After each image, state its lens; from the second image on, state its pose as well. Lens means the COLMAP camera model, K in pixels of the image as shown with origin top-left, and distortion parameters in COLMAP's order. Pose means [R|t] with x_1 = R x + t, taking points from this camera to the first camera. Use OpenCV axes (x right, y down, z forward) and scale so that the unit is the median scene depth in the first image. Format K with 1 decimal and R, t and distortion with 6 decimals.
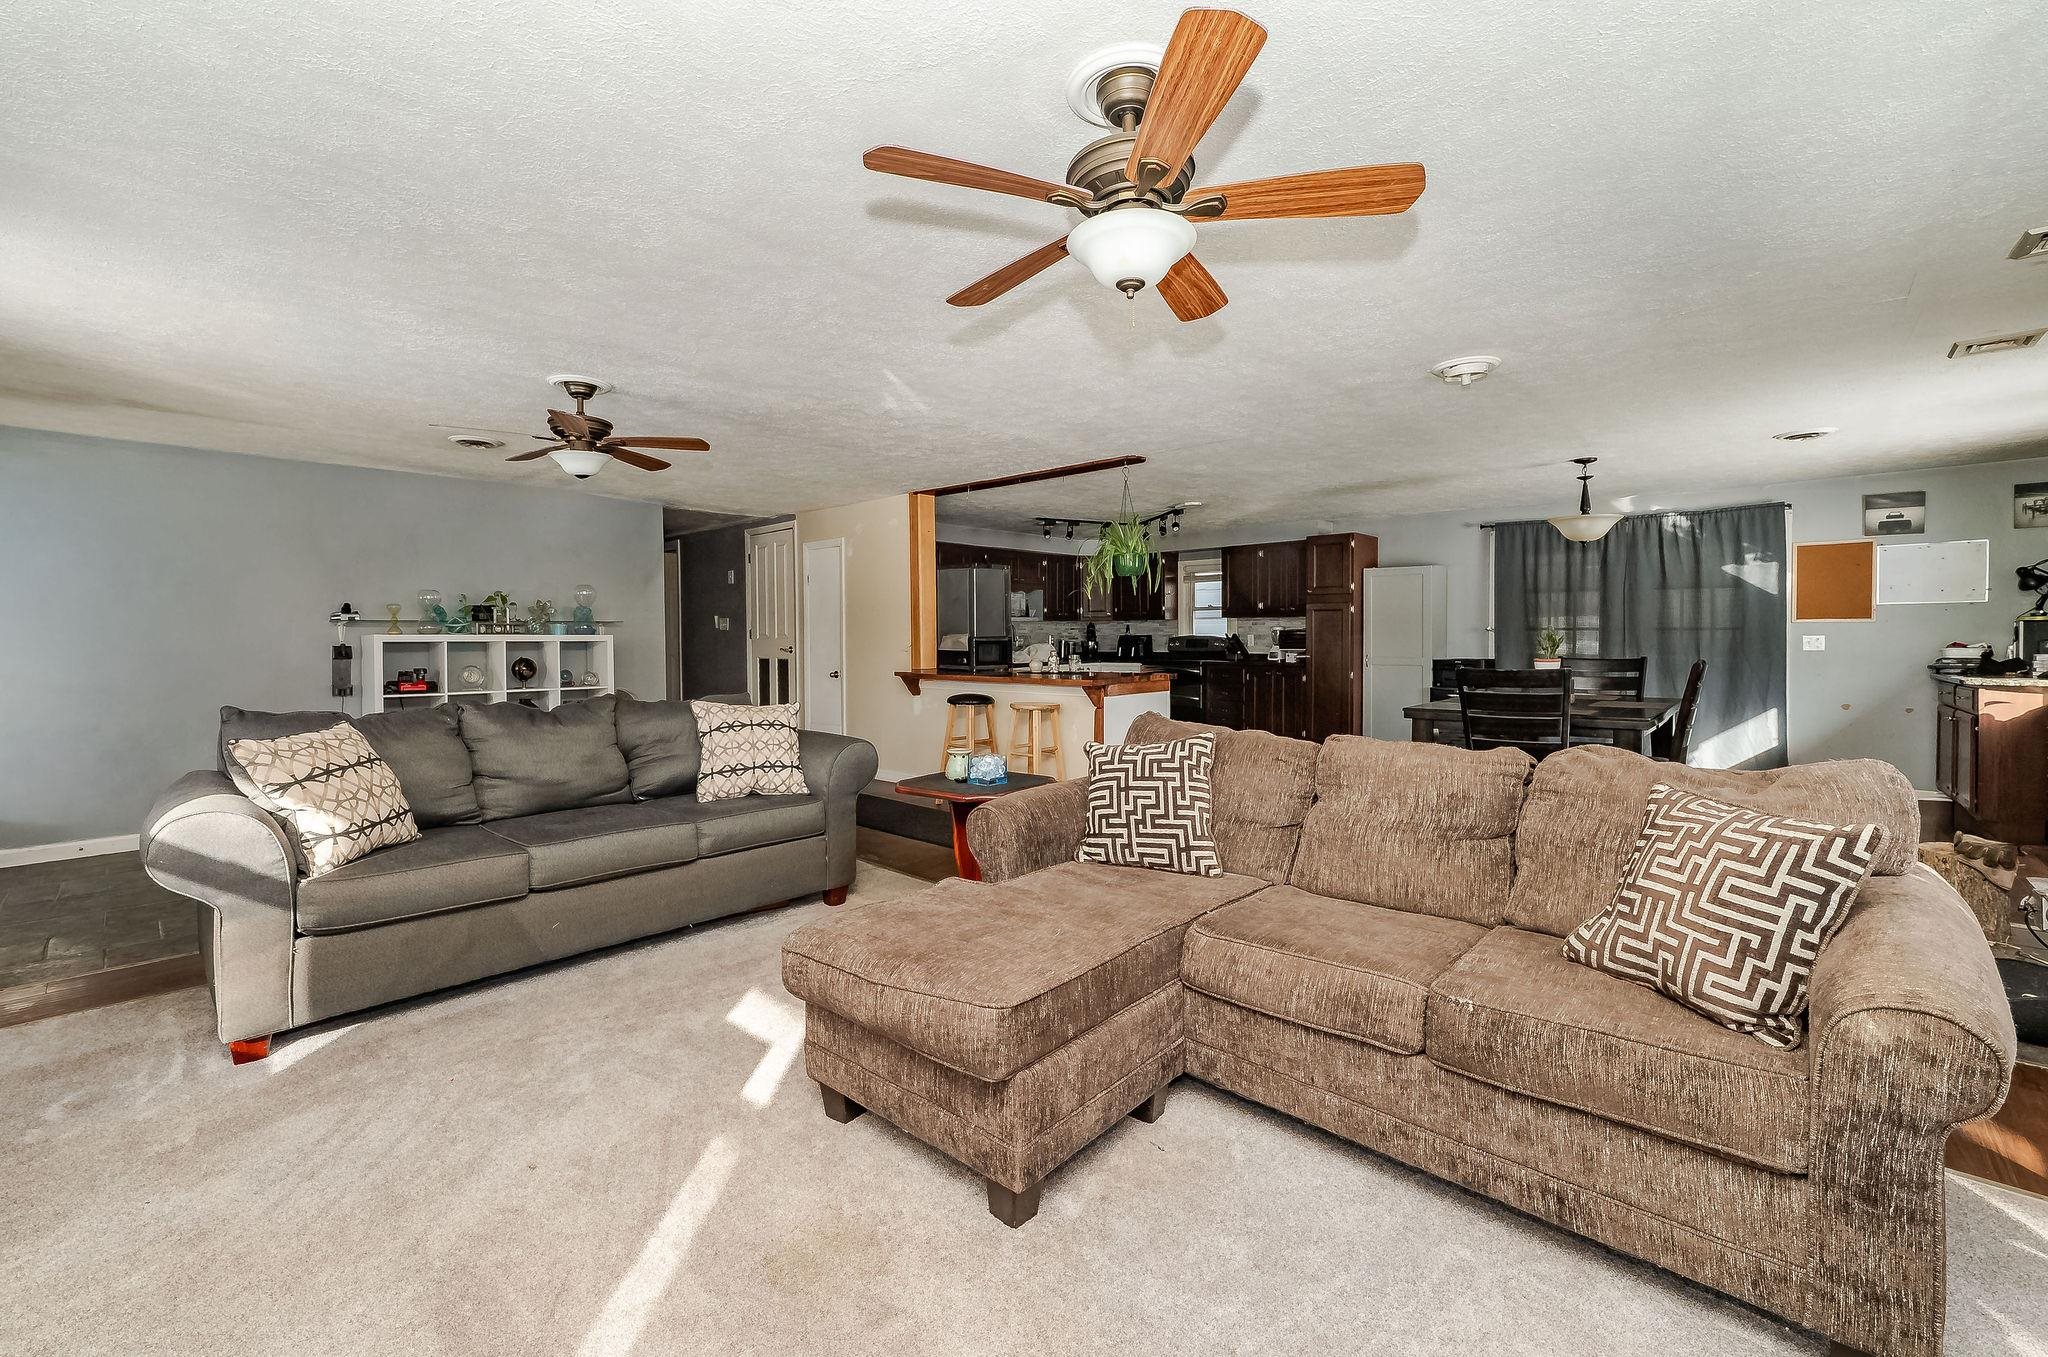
lens RADIAL K [[841.0, 0, 972.4], [0, 841.0, 657.2], [0, 0, 1]] dist [0.004092, -0.001207]
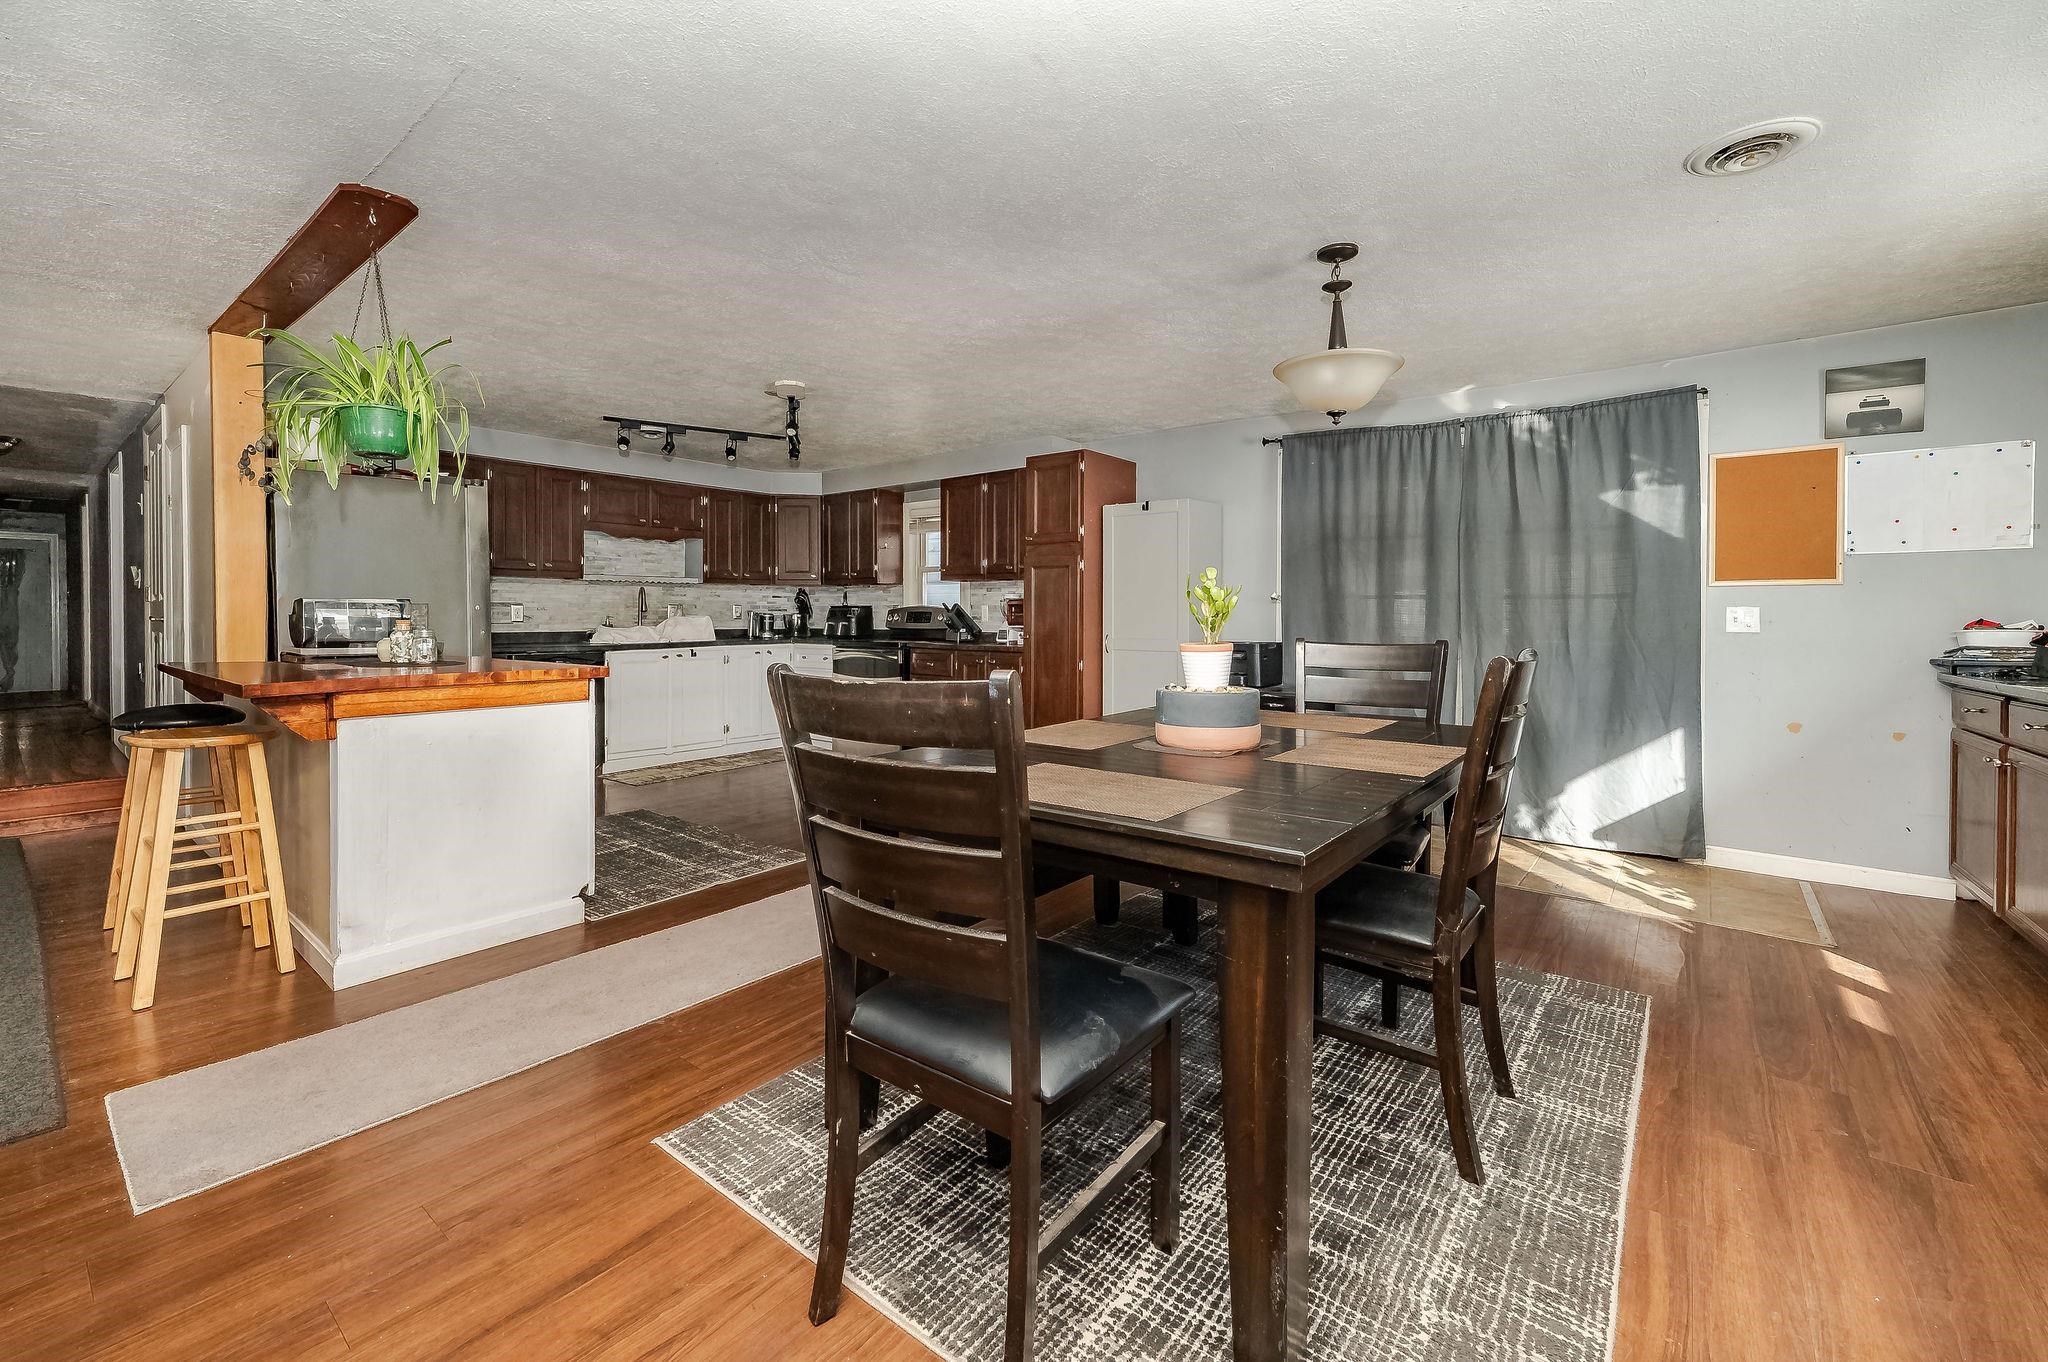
lens RADIAL K [[841.0, 0, 993.6], [0, 841.0, 627.6], [0, 0, 1]] dist [0.004092, -0.001207]
pose [[0.996593, 0.009241, 0.081959, 0.395442], [-0.008290, 0.999894, -0.011937, -0.000057], [-0.082061, 0.011217, 0.996564, 0.422443]]
